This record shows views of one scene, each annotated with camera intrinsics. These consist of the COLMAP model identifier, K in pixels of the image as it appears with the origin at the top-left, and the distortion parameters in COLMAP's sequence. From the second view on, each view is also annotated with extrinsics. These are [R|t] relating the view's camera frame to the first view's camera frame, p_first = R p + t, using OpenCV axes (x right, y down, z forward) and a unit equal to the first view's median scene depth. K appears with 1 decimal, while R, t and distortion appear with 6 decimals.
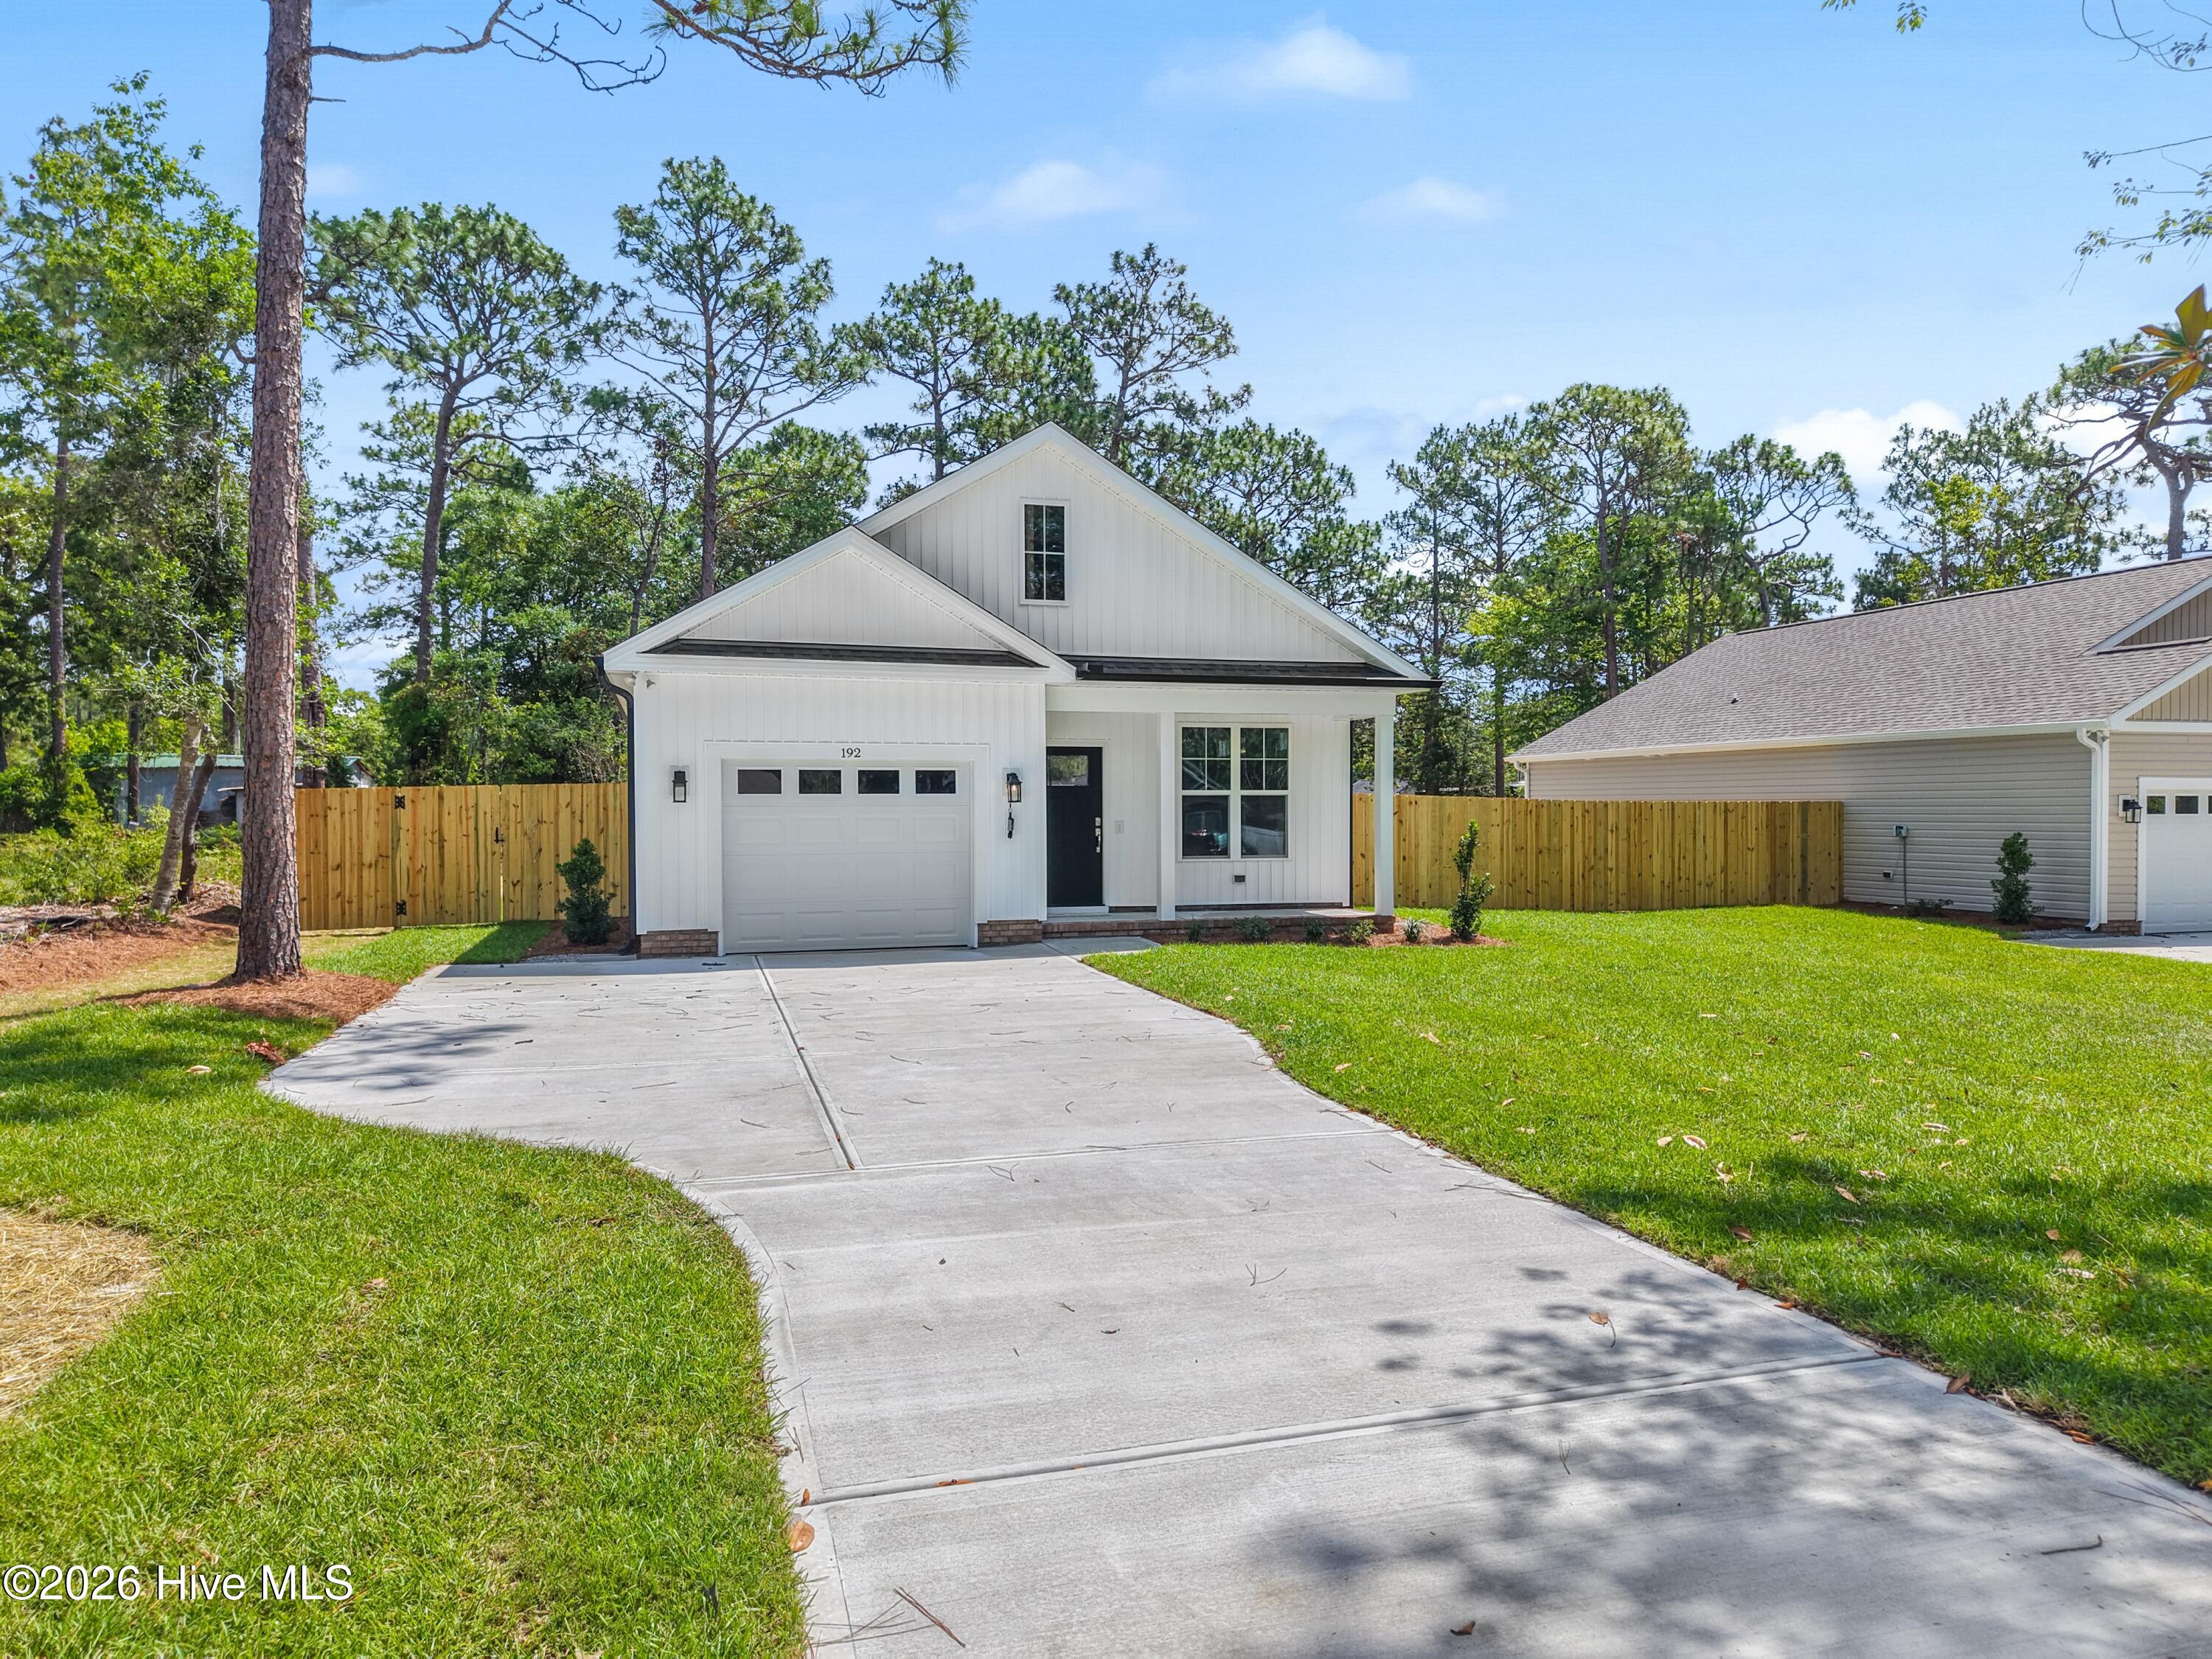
lens RADIAL K [[1526.4, 0, 1106.0], [0, 1526.4, 829.5], [0, 0, 1]] dist [0.001783, -0.006141]
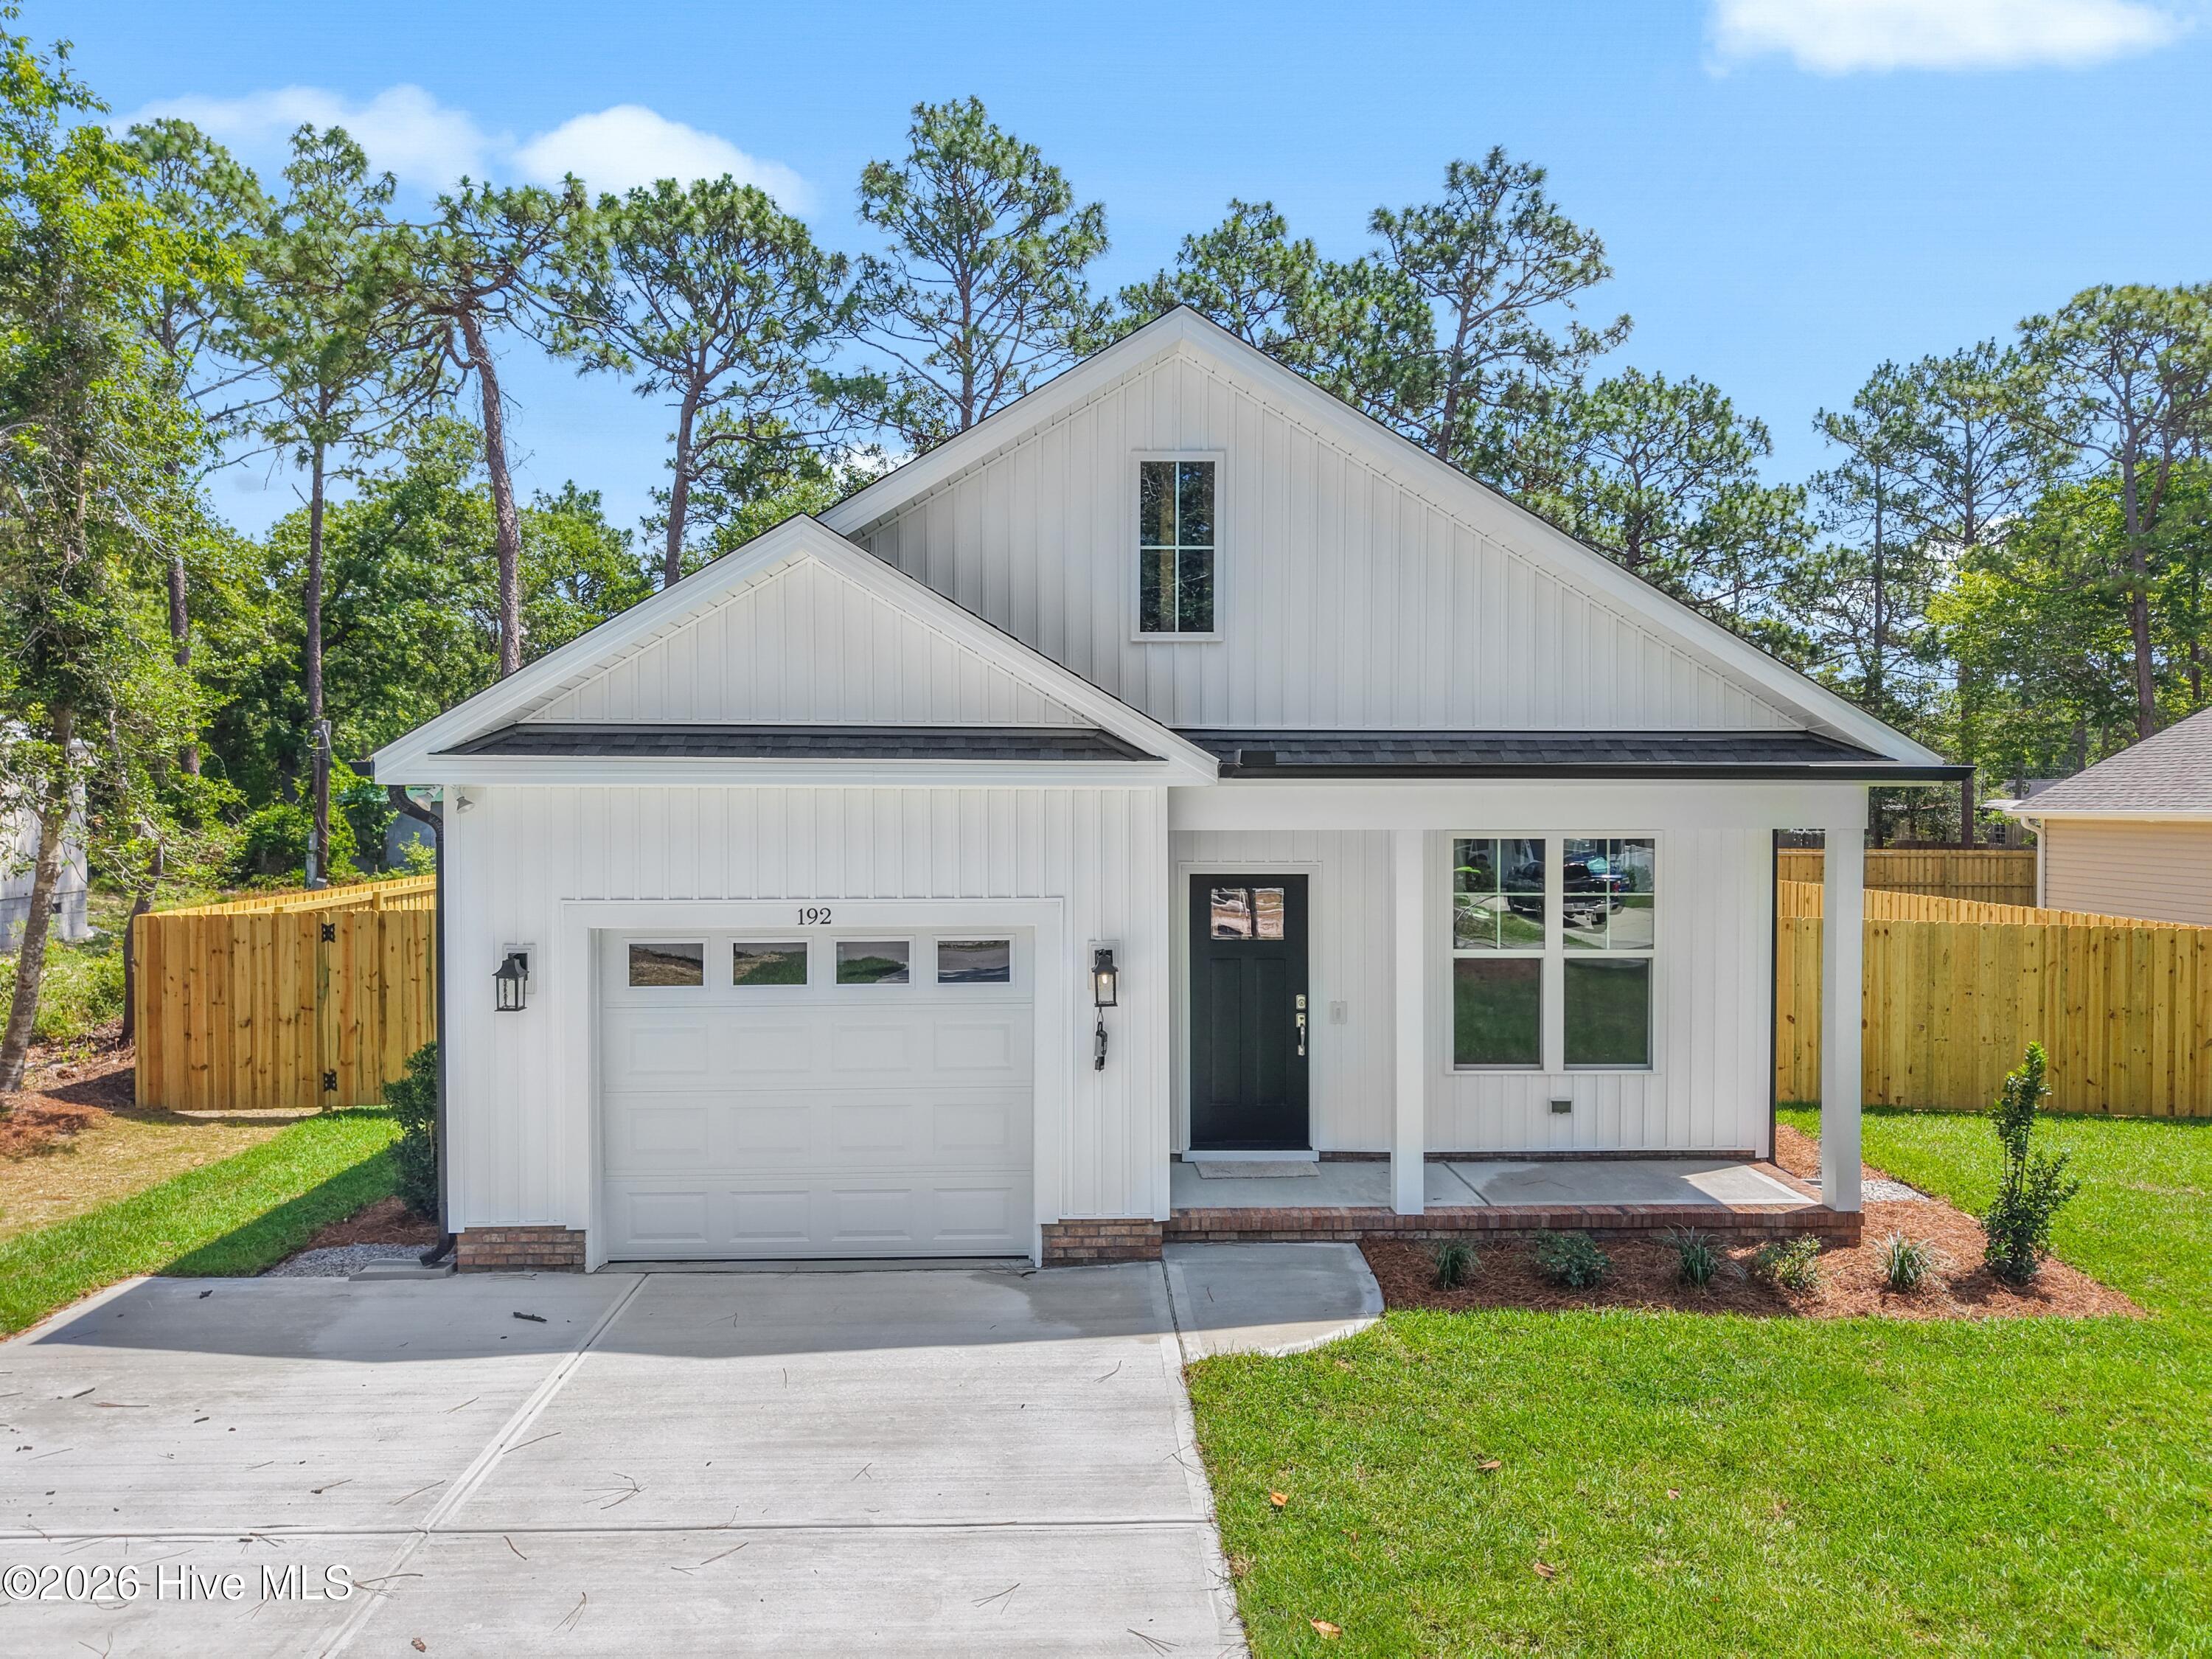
lens RADIAL K [[1508.7, 0, 1101.9], [0, 1508.7, 810.9], [0, 0, 1]] dist [0.015798, -0.001274]
pose [[0.968391, 0.003432, -0.249414, 0.028020], [-0.004689, 0.999979, -0.004446, -0.033070], [0.249393, 0.005475, 0.968387, 0.184521]]
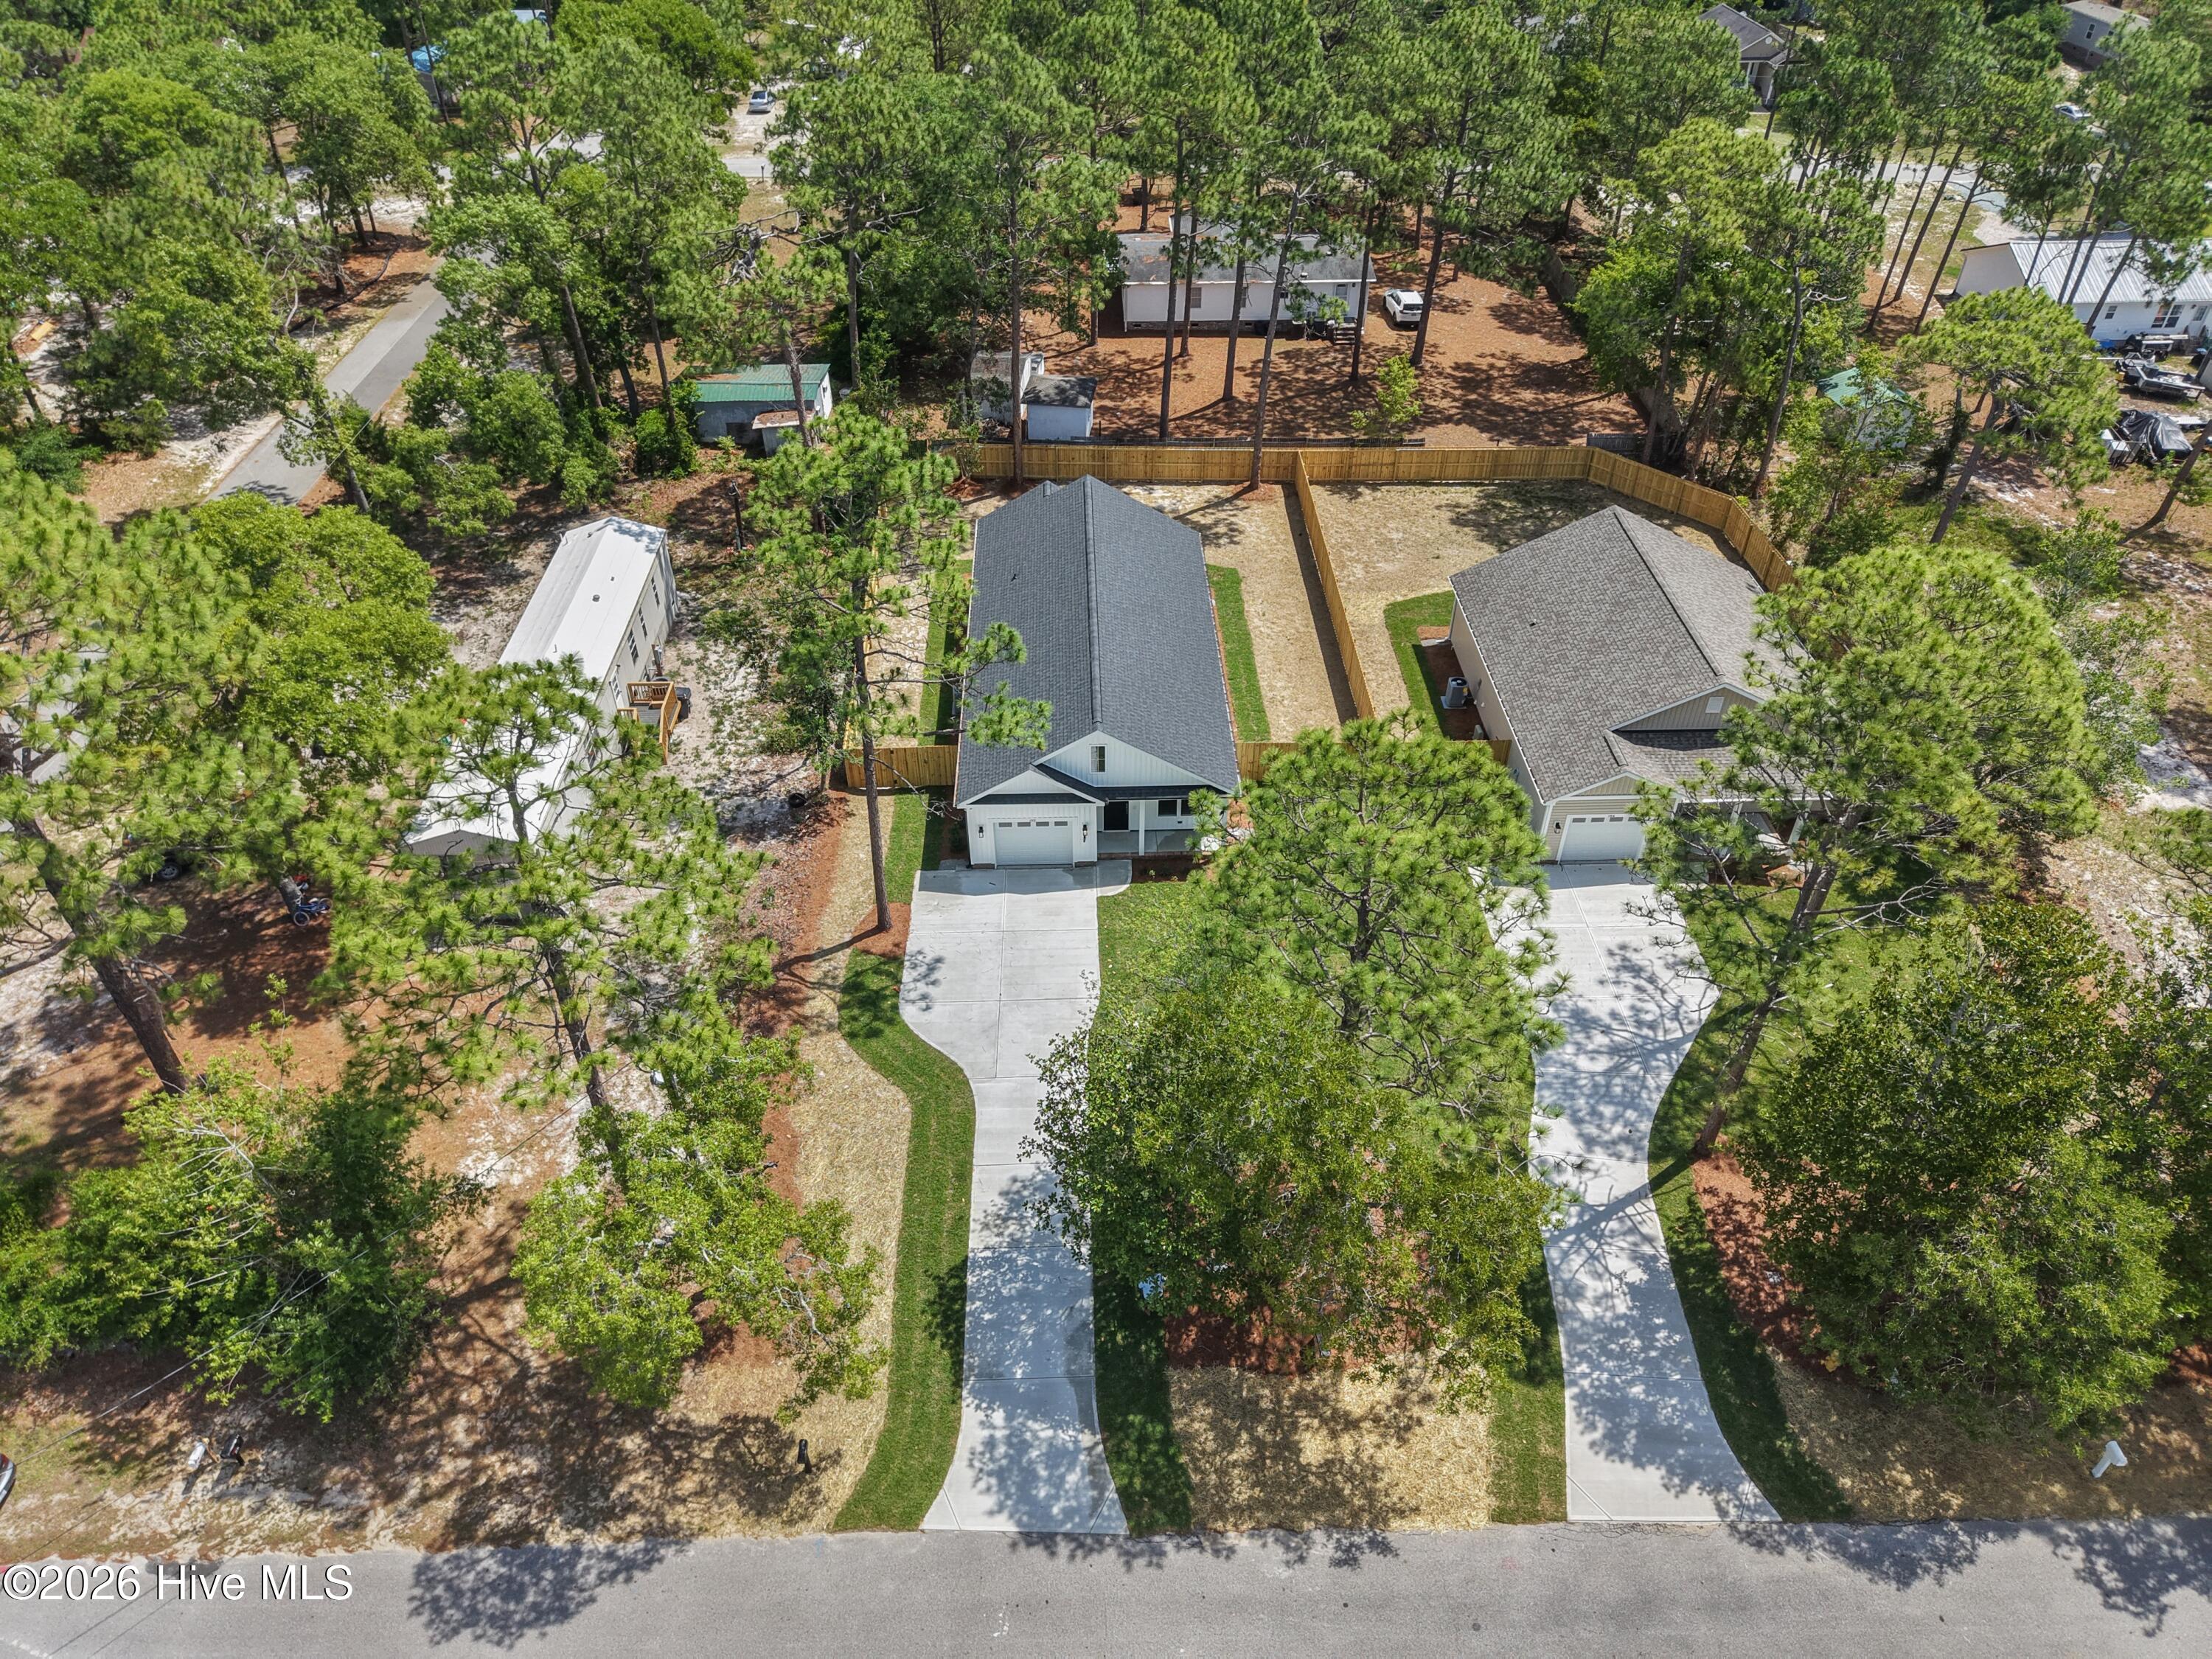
lens RADIAL K [[1526.4, 0, 1106.0], [0, 1526.4, 829.5], [0, 0, 1]] dist [0.001783, -0.006141]
pose [[0.968746, 0.164837, -0.185363, 0.213755], [-0.019075, 0.794561, 0.606885, -0.737886], [0.247319, -0.584382, 0.772872, -0.532028]]
